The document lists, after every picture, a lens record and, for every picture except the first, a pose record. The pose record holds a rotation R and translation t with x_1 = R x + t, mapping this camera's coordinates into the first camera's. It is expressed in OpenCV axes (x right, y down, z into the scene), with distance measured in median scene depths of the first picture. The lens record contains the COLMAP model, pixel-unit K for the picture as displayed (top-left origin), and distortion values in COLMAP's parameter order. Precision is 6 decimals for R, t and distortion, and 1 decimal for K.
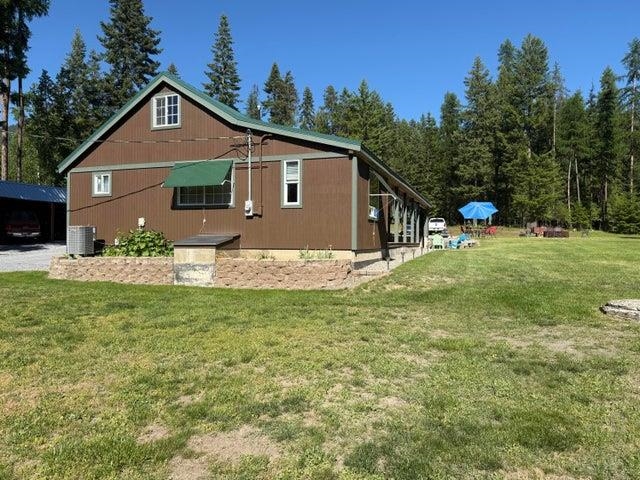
lens RADIAL K [[449.5, 0, 317.6], [0, 449.5, 239.3], [0, 0, 1]] dist [0.011272, -0.008241]
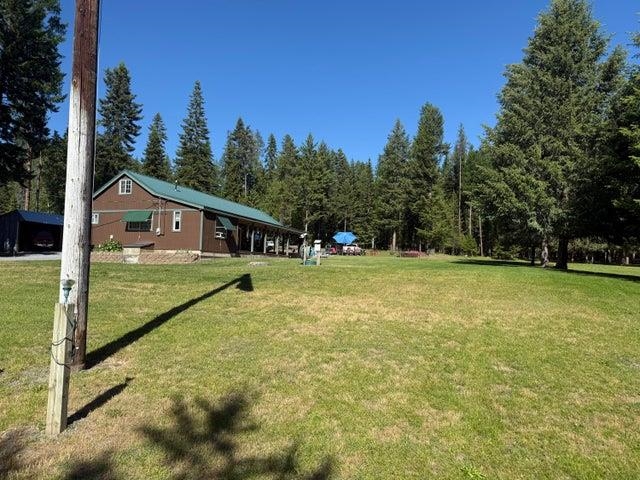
lens RADIAL K [[449.5, 0, 320.6], [0, 449.5, 239.7], [0, 0, 1]] dist [0.011272, -0.008241]
pose [[0.999475, 0.022777, 0.023044, 0.176051], [-0.021332, 0.997903, -0.061115, 0.026769], [-0.024387, 0.060592, 0.997865, -0.370023]]
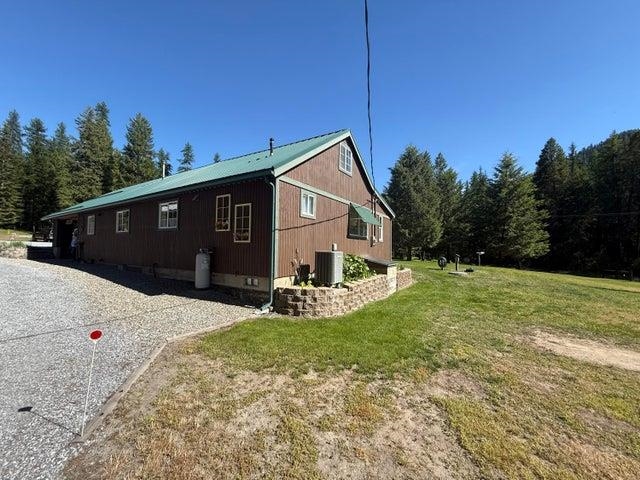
lens RADIAL K [[255.4, 0, 319.8], [0, 255.4, 238.0], [0, 0, 1]] dist [0.002552, -0.000002]
pose [[0.227356, 0.042448, 0.972886, -0.319167], [-0.015996, 0.999078, -0.039852, -0.011212], [-0.973680, -0.006502, 0.227826, 0.279137]]
